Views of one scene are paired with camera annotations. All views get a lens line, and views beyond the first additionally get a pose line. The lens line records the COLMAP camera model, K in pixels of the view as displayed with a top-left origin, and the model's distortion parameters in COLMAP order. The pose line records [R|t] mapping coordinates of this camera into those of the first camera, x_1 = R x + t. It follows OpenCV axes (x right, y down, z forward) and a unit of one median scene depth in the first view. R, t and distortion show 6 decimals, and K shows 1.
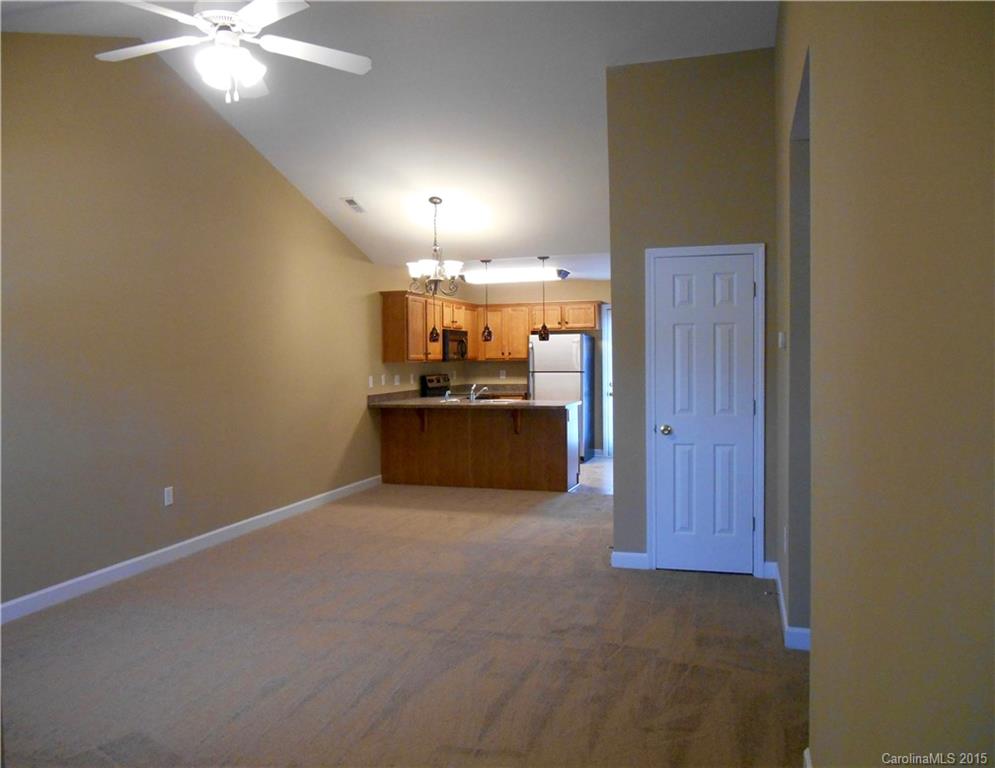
lens RADIAL K [[809.3, 0, 497.5], [0, 809.3, 384.0], [0, 0, 1]] dist [0.000088, -0.000129]
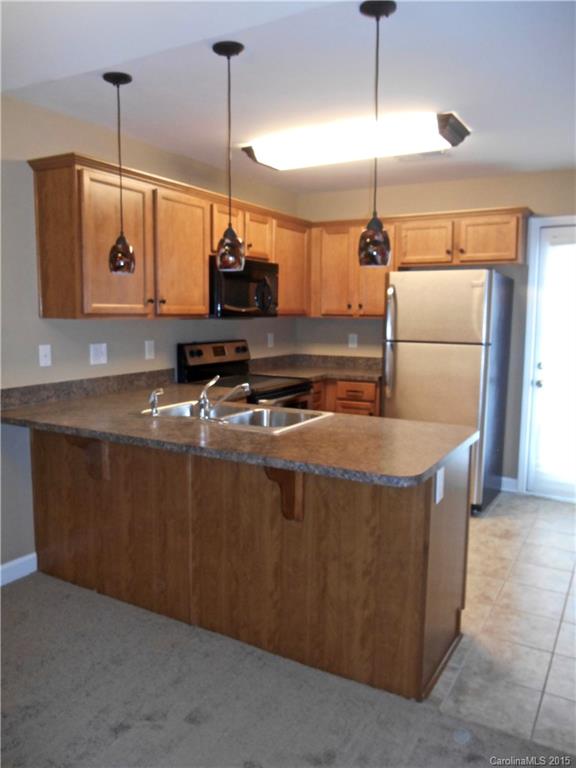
lens RADIAL K [[639.0, 0, 288.0], [0, 639.0, 384.0], [0, 0, 1]] dist [-0.041099, 0.000141]
pose [[0.979636, 0.040609, -0.196630, 0.059580], [-0.025060, 0.996405, 0.080929, -0.018476], [0.199210, -0.074354, 0.977132, 0.562997]]
